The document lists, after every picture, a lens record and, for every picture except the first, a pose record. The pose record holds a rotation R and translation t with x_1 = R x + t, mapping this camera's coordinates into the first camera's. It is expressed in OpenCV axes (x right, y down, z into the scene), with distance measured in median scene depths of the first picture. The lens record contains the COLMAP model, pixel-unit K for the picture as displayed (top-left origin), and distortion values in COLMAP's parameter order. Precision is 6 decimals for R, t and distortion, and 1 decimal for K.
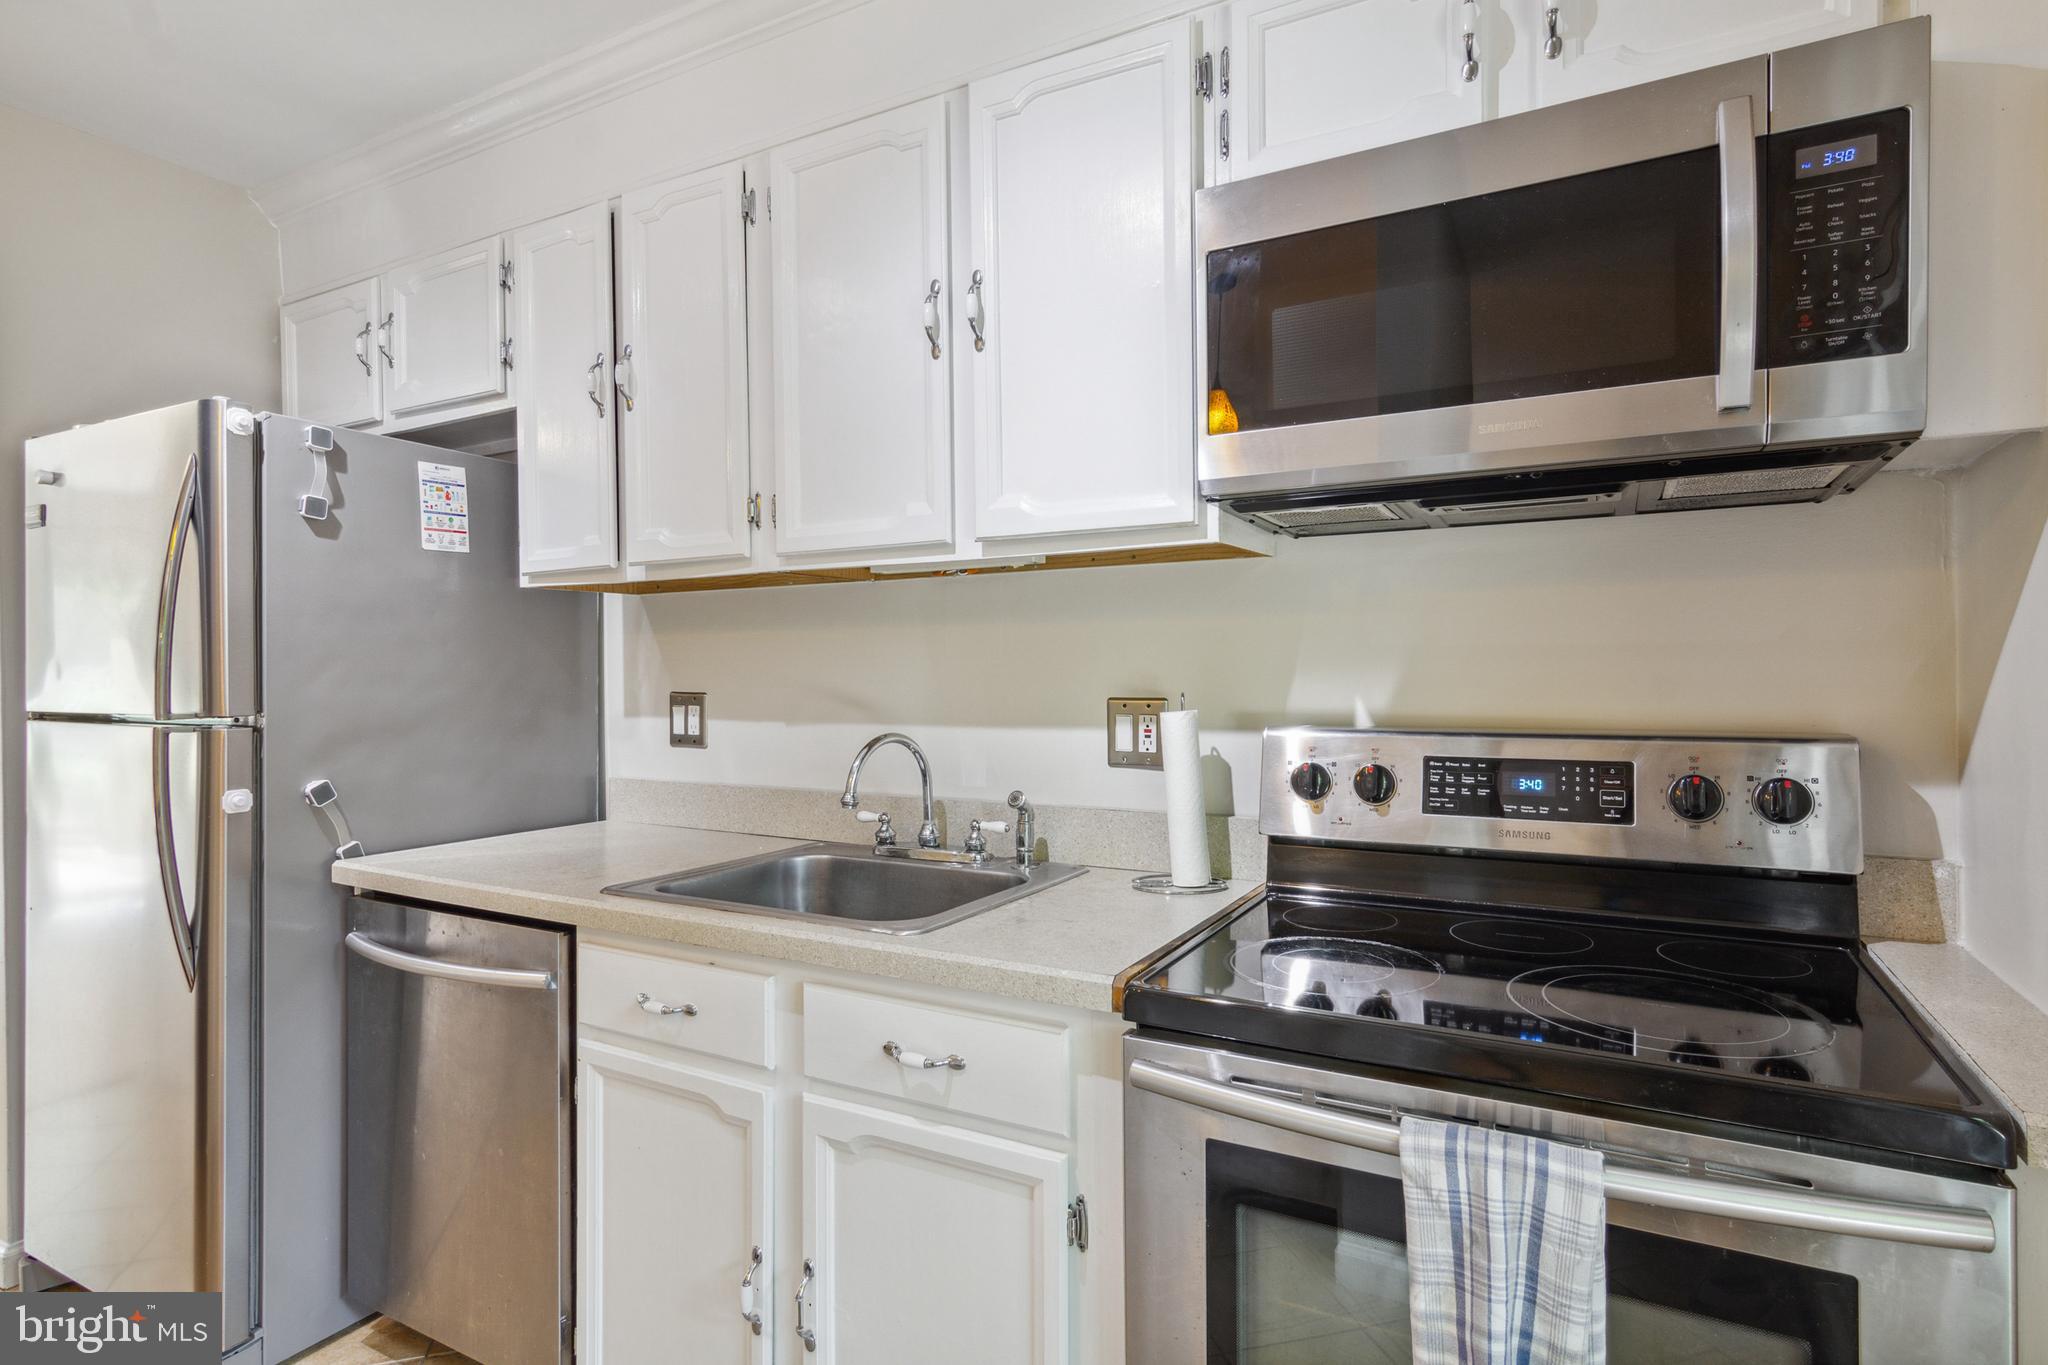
lens RADIAL K [[1060.9, 0, 1038.2], [0, 1060.9, 674.6], [0, 0, 1]] dist [0.002075, 0.000036]
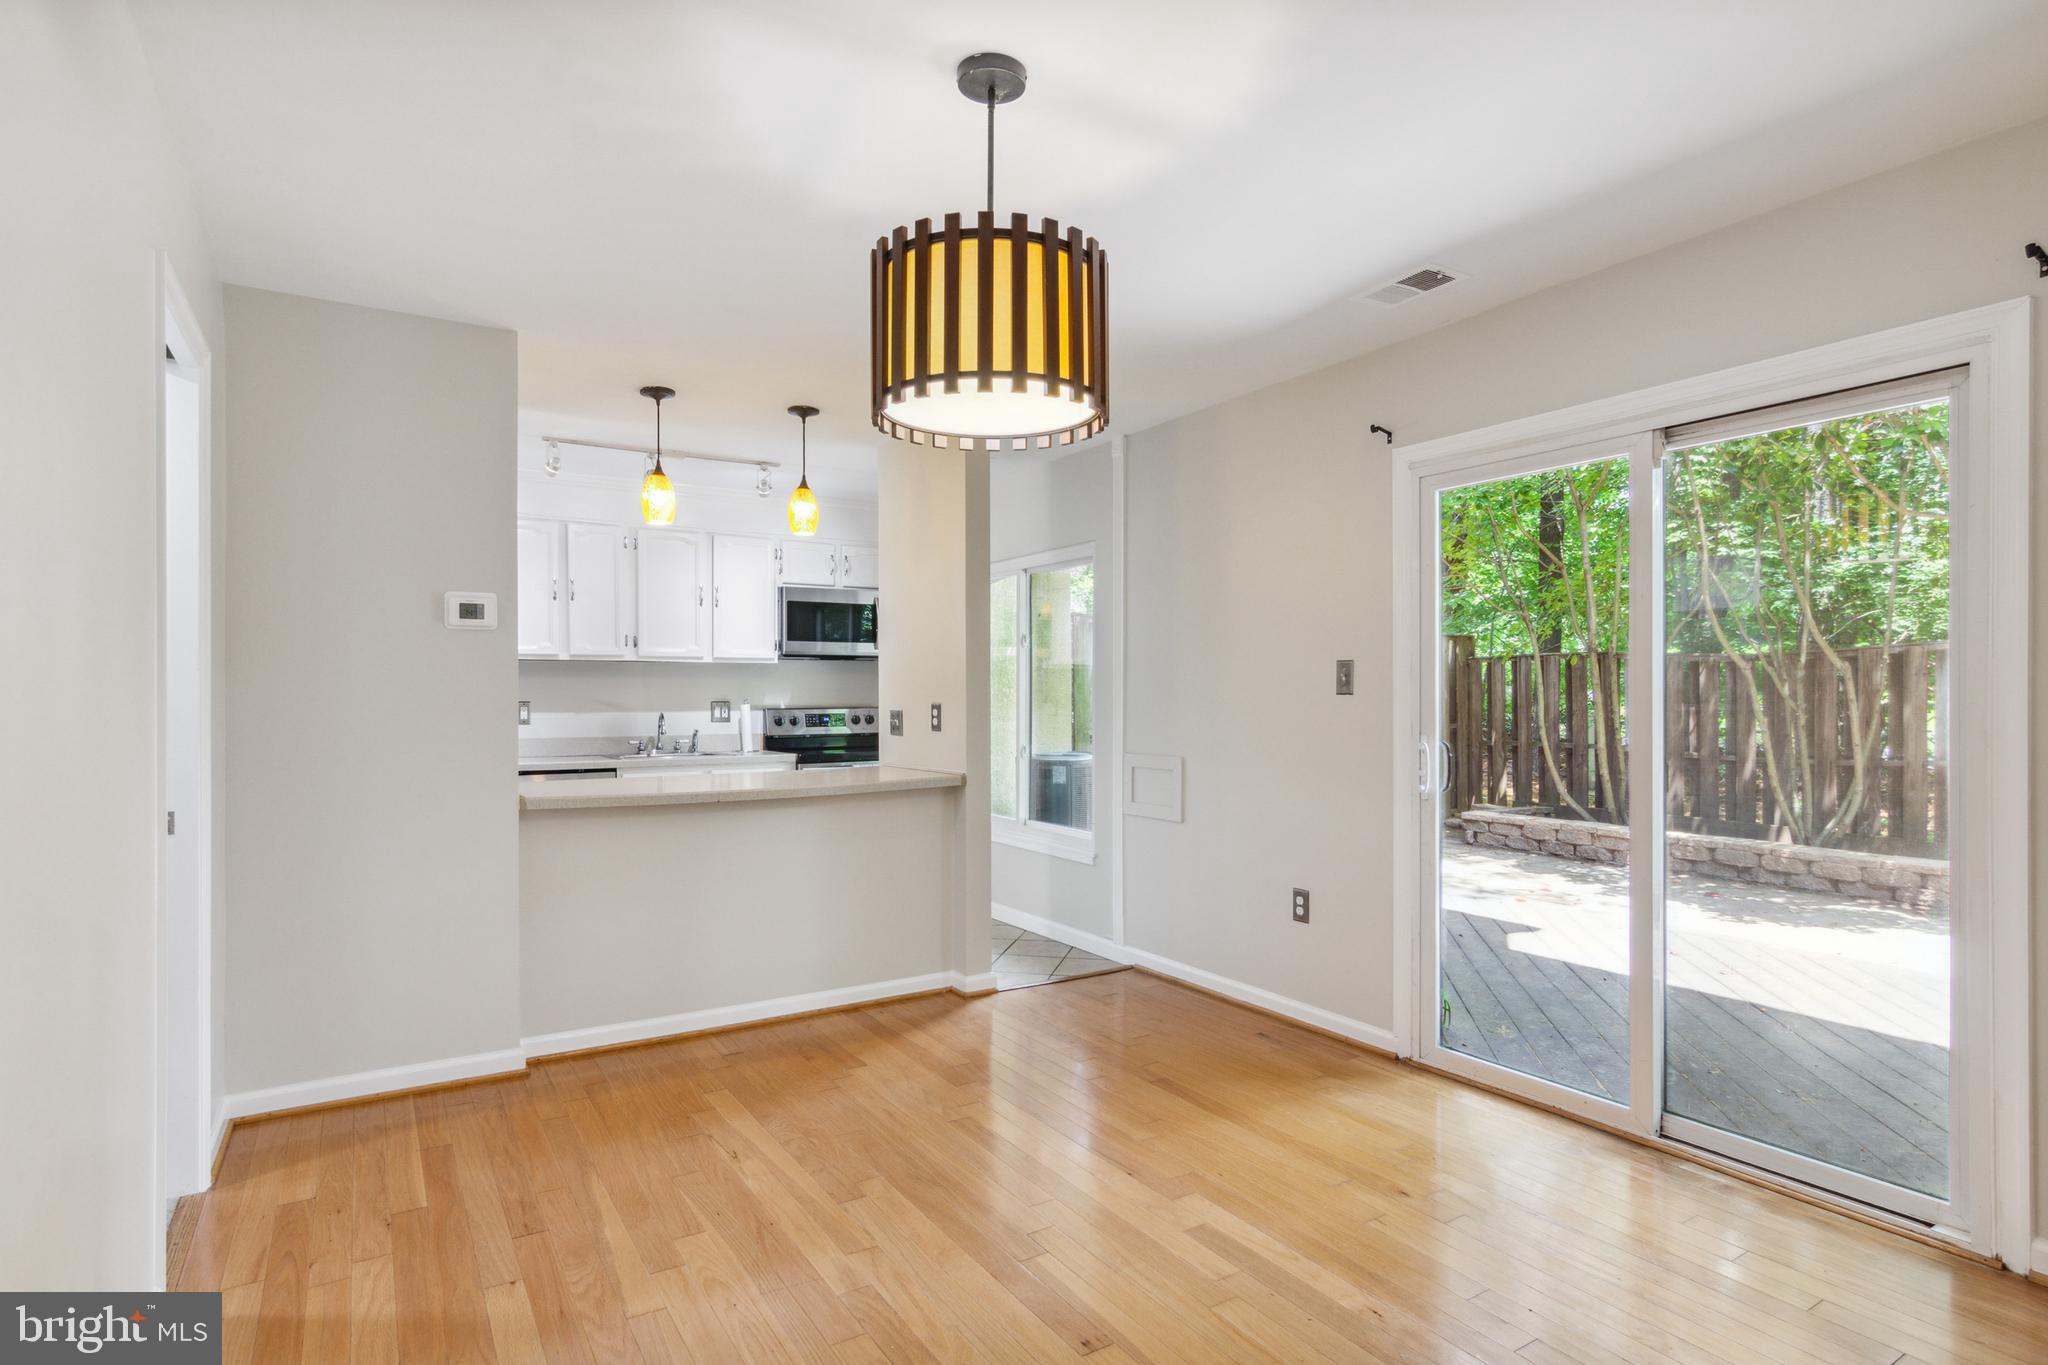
lens RADIAL K [[1060.9, 0, 1038.2], [0, 1060.9, 674.6], [0, 0, 1]] dist [0.002075, 0.000036]
pose [[0.487531, 0.025617, 0.872730, -2.531620], [0.006077, 0.999446, -0.032732, 0.055641], [-0.873084, 0.021261, 0.487106, -1.650695]]
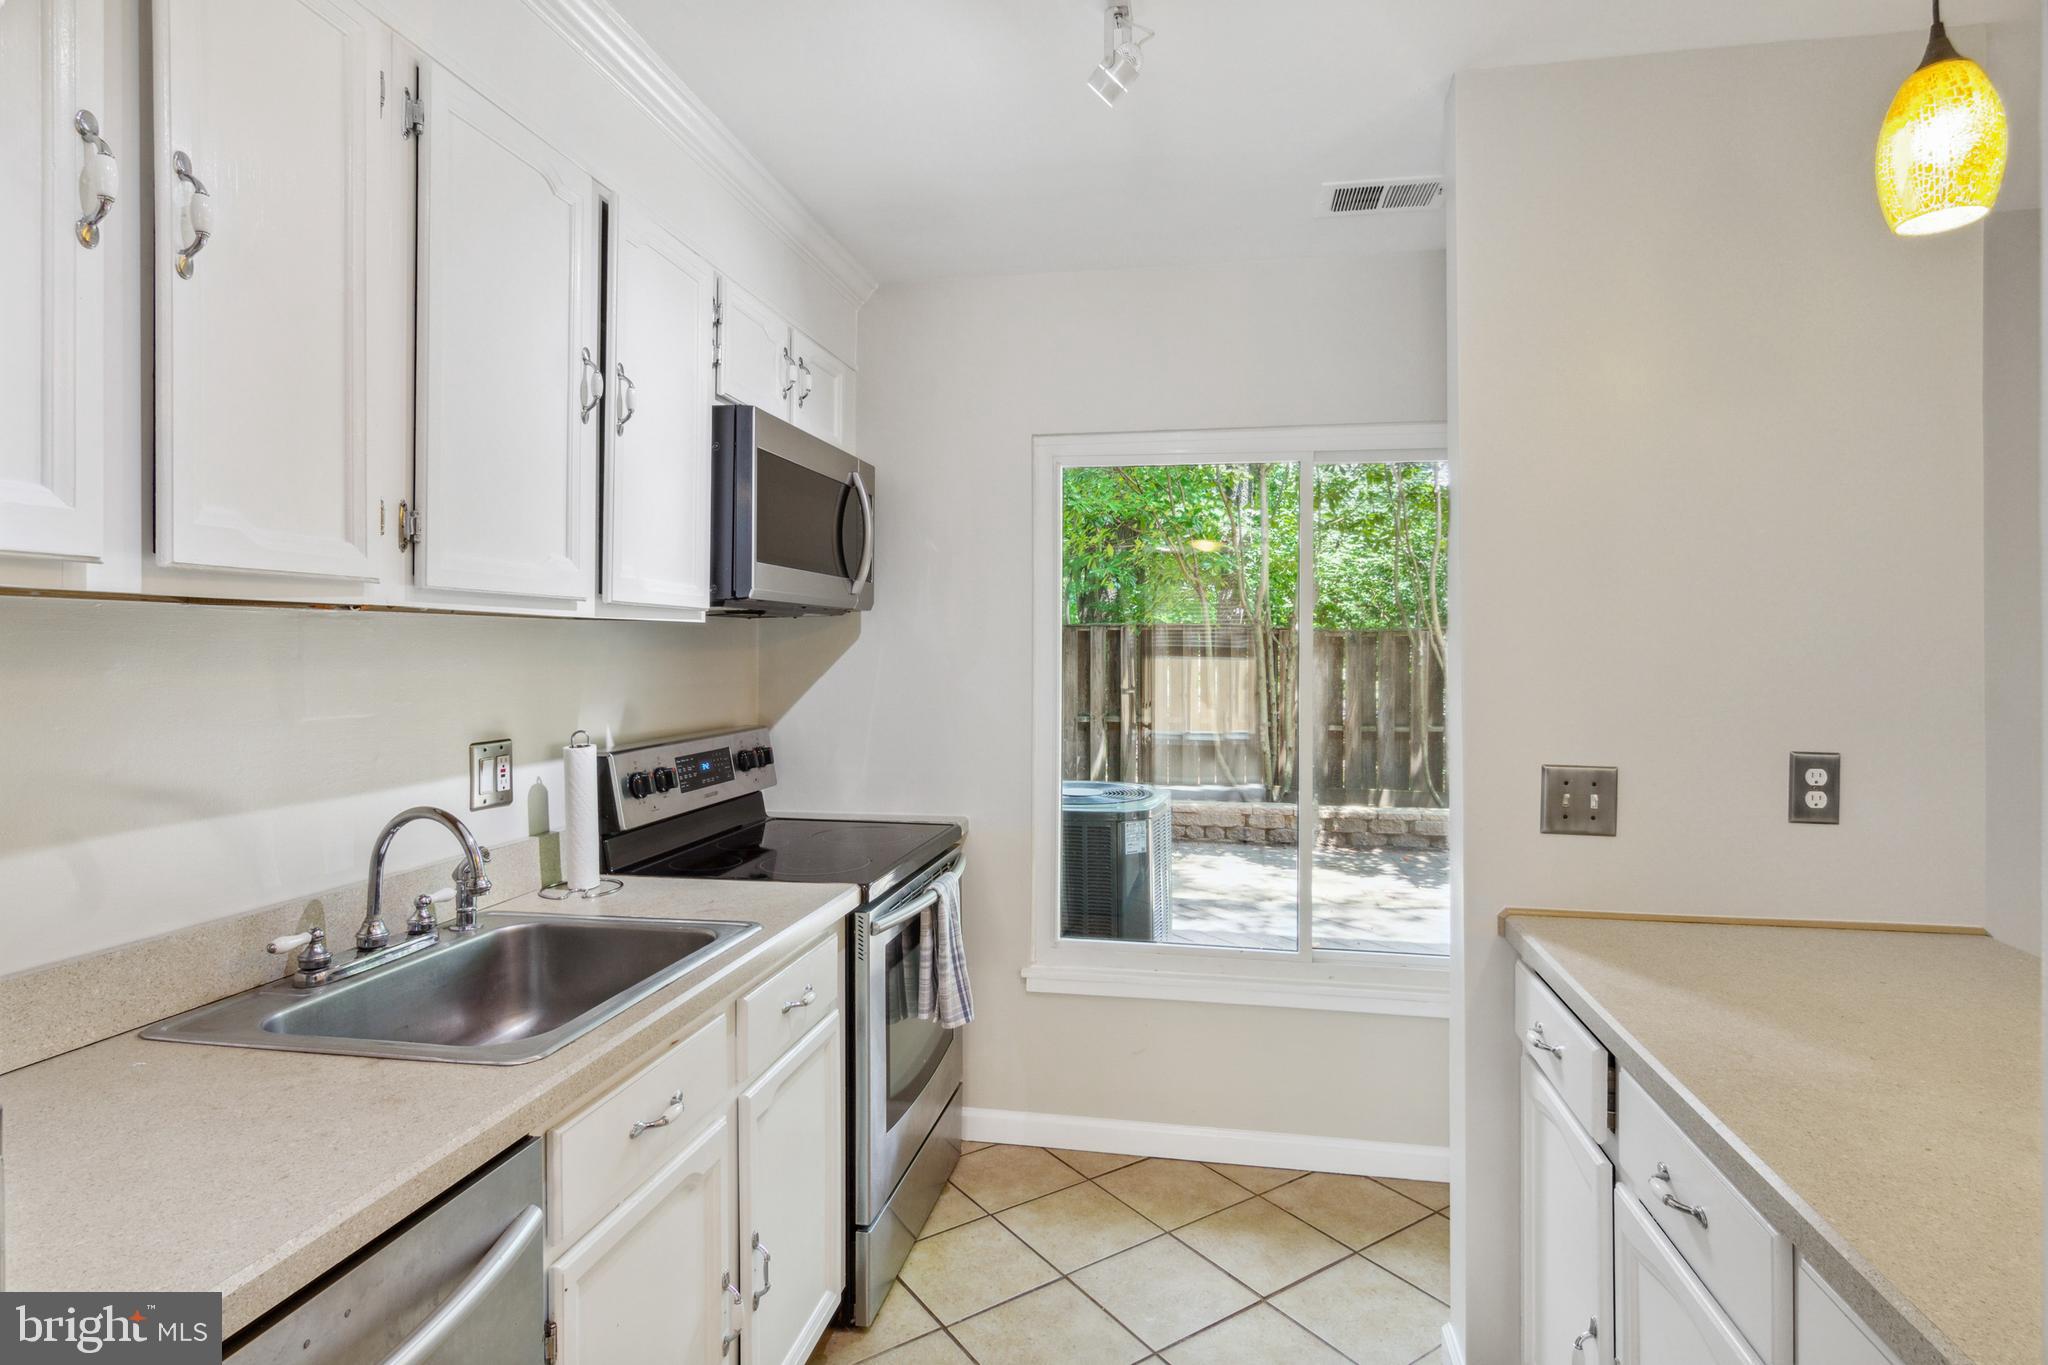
lens RADIAL K [[1060.9, 0, 1038.2], [0, 1060.9, 674.6], [0, 0, 1]] dist [0.002075, 0.000036]
pose [[-0.316200, -0.014624, 0.948580, -1.139397], [0.008180, 0.999802, 0.018141, -0.062064], [-0.948657, 0.013496, -0.316018, 0.861869]]
